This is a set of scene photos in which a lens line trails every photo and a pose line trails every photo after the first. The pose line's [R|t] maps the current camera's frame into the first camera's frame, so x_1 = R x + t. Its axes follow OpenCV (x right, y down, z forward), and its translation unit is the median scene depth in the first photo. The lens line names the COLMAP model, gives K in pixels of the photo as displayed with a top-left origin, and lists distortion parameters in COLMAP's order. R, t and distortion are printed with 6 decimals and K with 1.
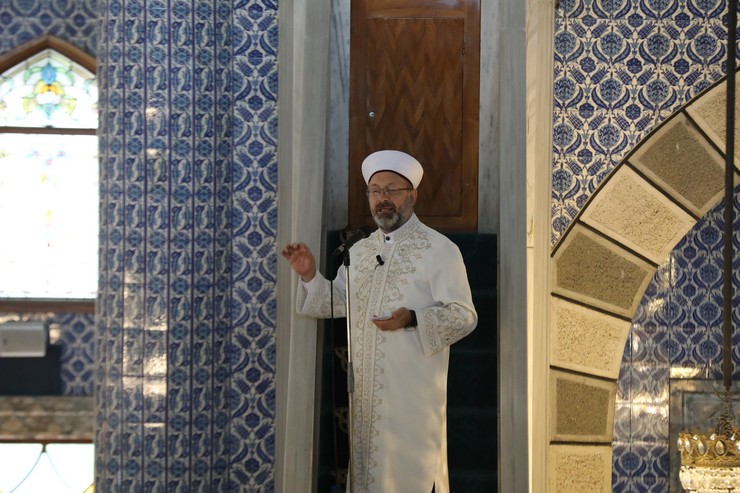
lens RADIAL K [[4037.1, 0, 370.6], [0, 4037.1, 228.7], [0, 0, 1]] dist [1.653226, -0.189400]
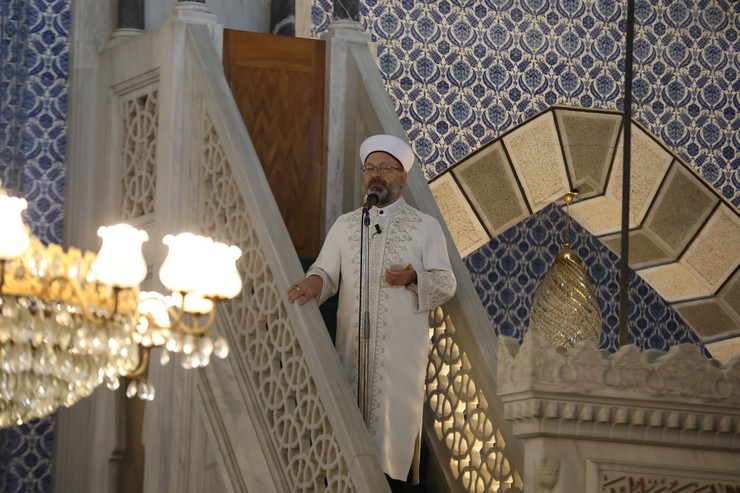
lens RADIAL K [[4037.1, 0, 370.6], [0, 4037.1, 228.7], [0, 0, 1]] dist [1.653226, -0.189400]
pose [[0.904518, 0.077211, 0.419387, -0.426459], [-0.003343, 0.984725, -0.174082, 0.184303], [-0.426423, 0.156058, 0.890960, 0.005296]]
